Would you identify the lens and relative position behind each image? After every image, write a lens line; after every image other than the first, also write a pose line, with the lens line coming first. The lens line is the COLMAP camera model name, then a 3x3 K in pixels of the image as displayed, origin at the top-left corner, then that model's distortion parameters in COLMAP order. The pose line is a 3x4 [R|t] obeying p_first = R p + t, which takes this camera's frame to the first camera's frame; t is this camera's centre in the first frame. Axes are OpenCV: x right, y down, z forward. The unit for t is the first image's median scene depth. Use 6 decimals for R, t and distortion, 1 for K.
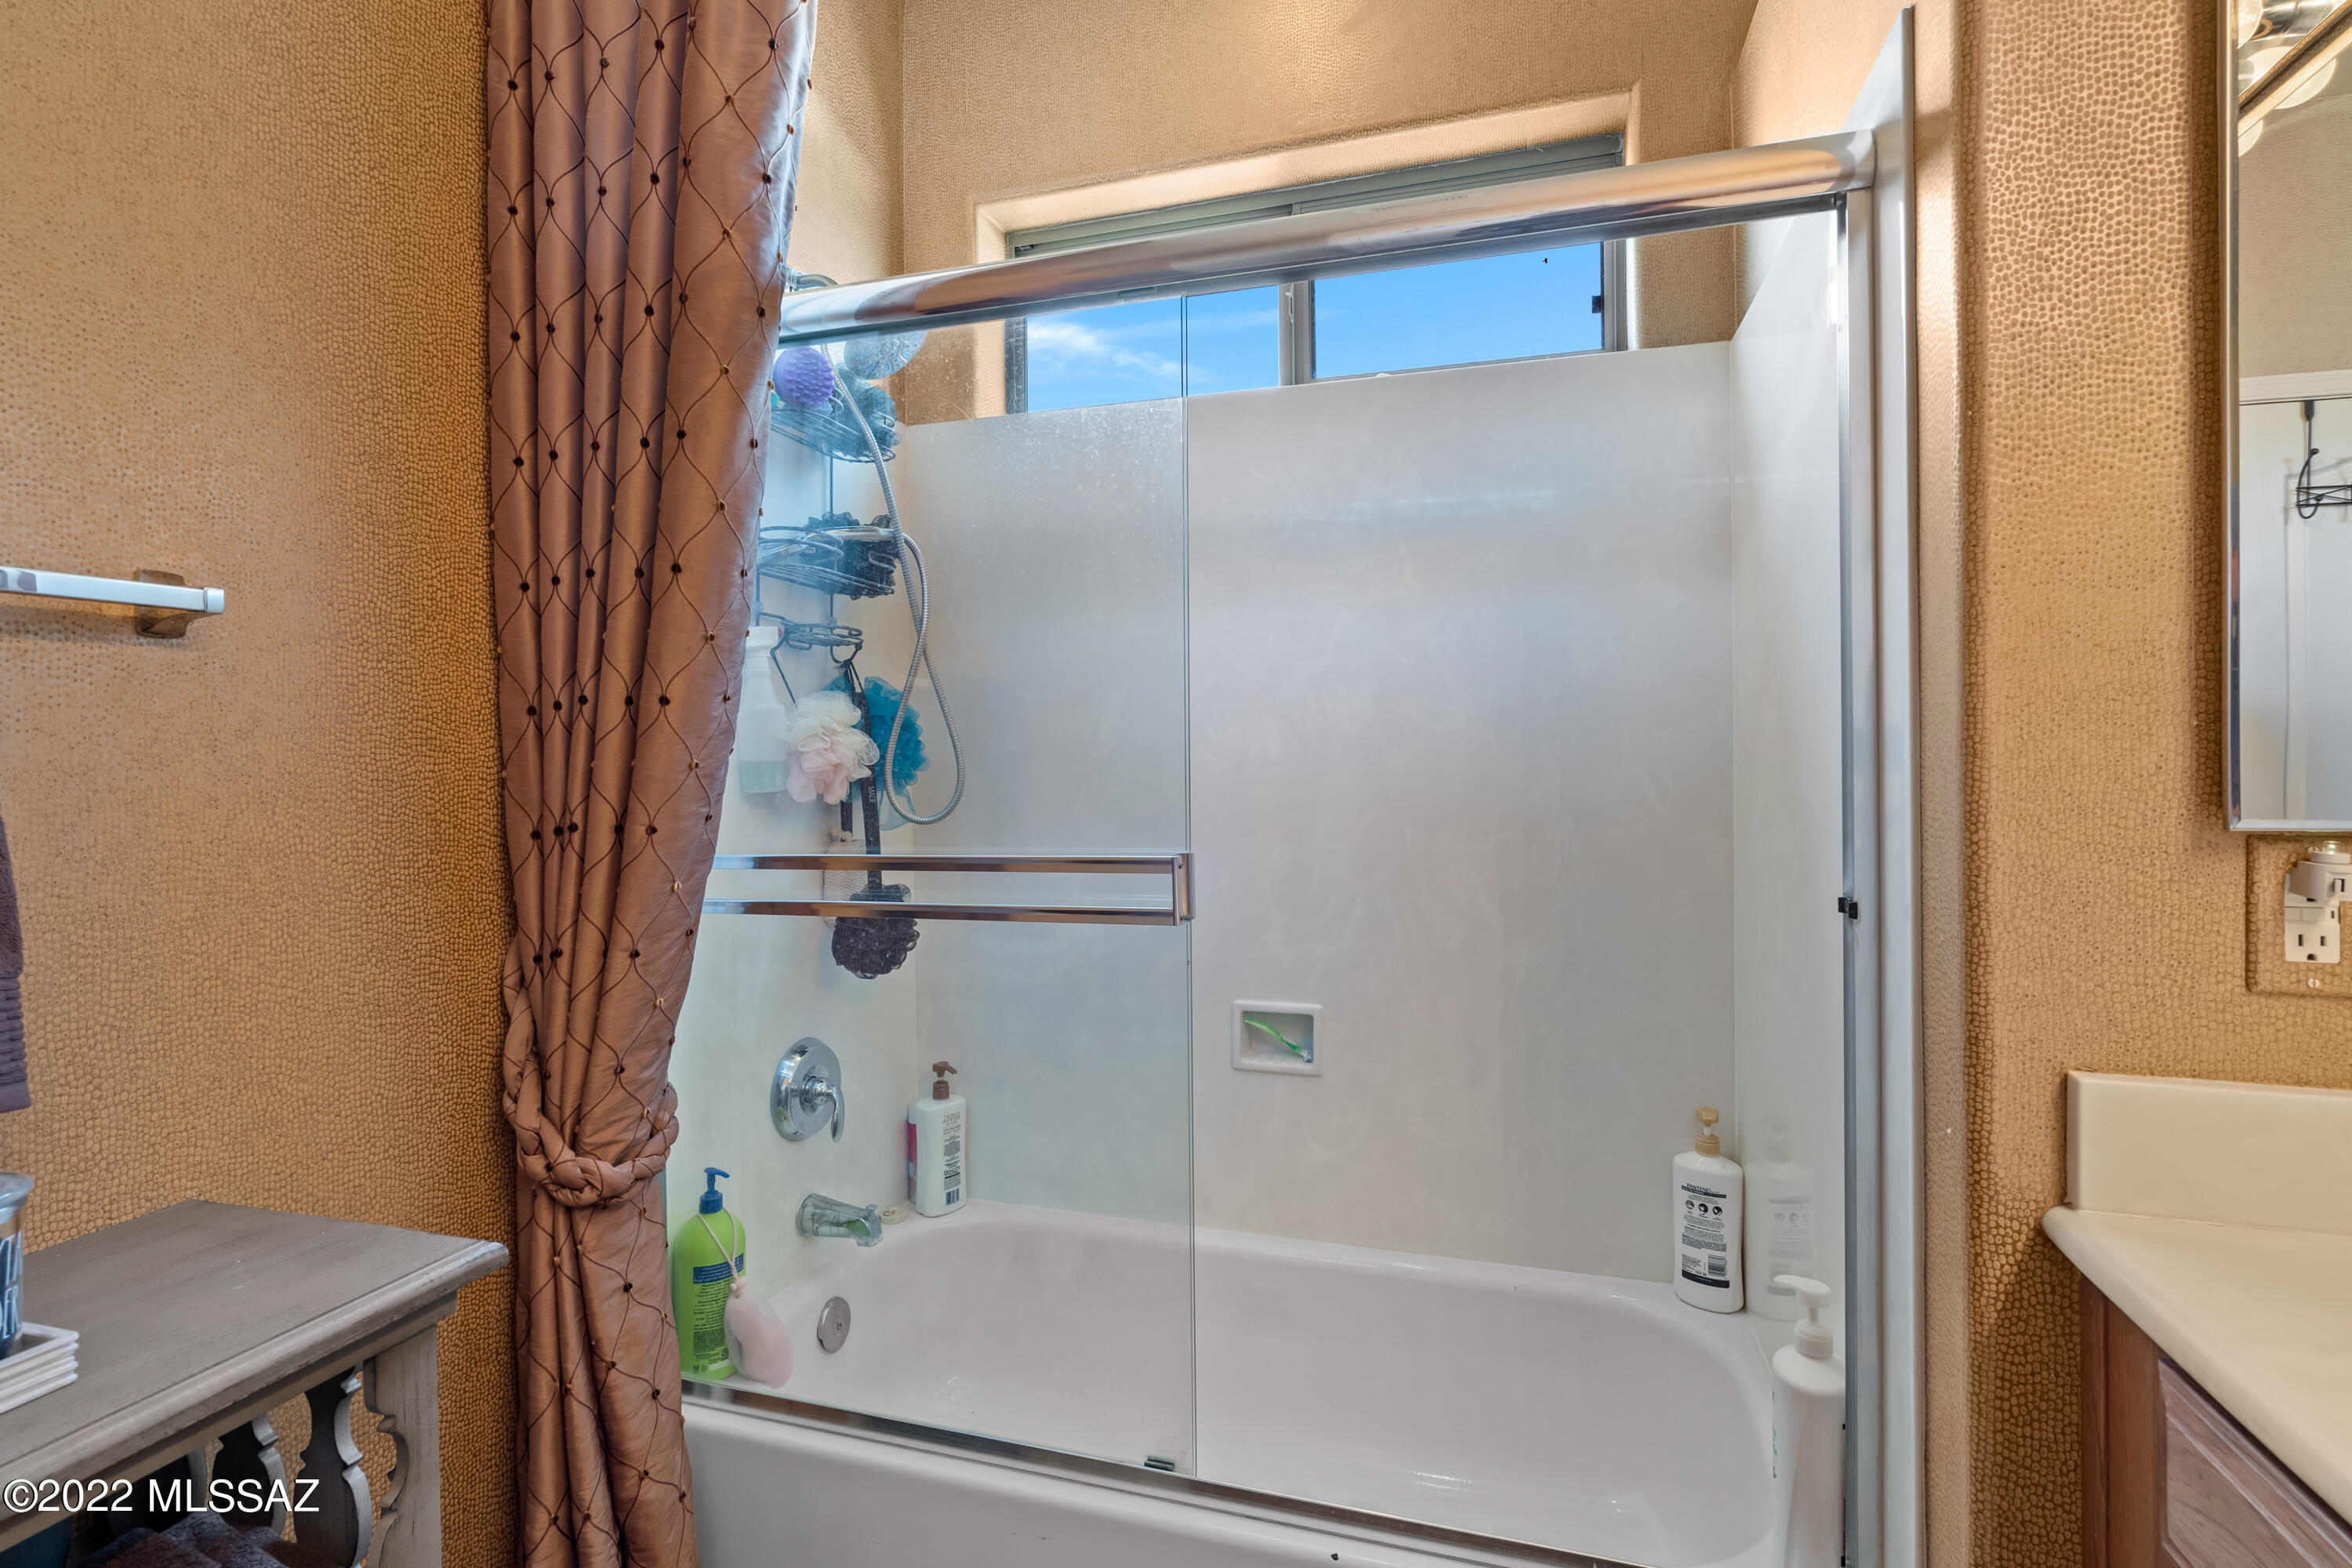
lens RADIAL K [[1085.0, 0, 1191.3], [0, 1085.0, 752.8], [0, 0, 1]] dist [-0.001893, 0.000651]
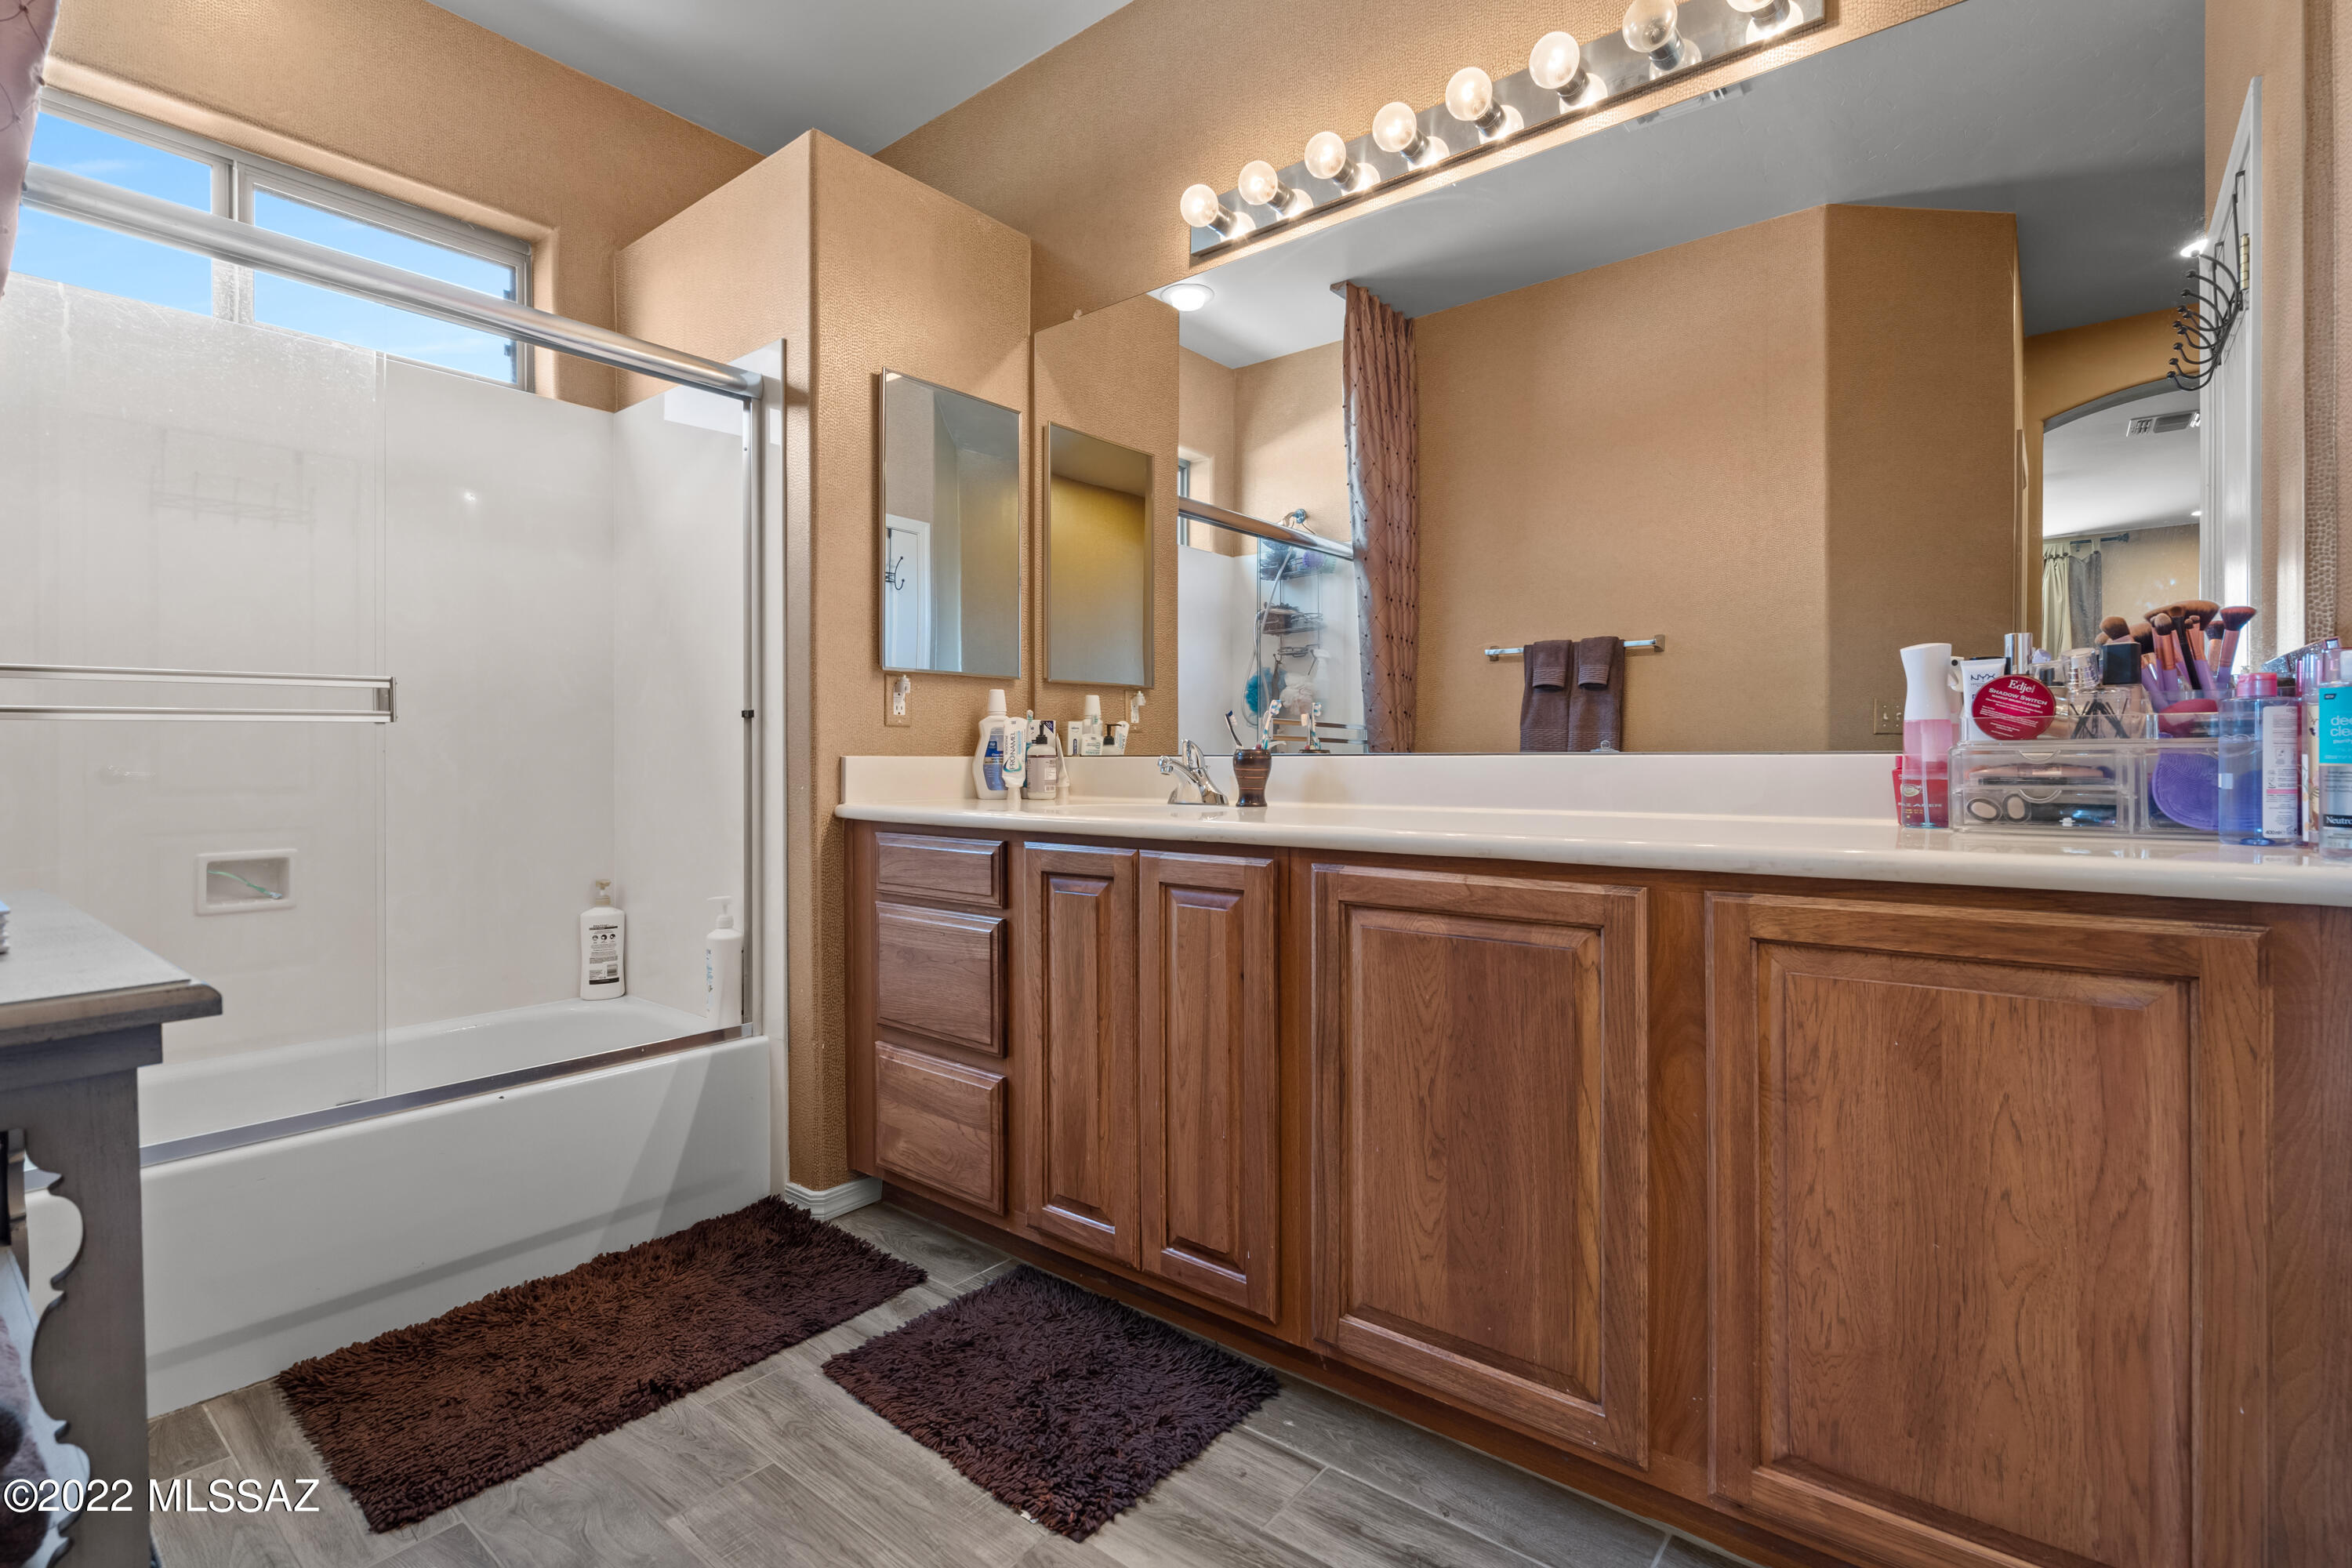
lens RADIAL K [[1085.0, 0, 1176.7], [0, 1085.0, 767.1], [0, 0, 1]] dist [-0.001893, 0.000651]
pose [[0.378644, -0.005008, 0.925529, -0.742887], [-0.000177, 0.999985, 0.005483, 0.157746], [-0.925542, -0.002240, 0.378638, -0.439564]]
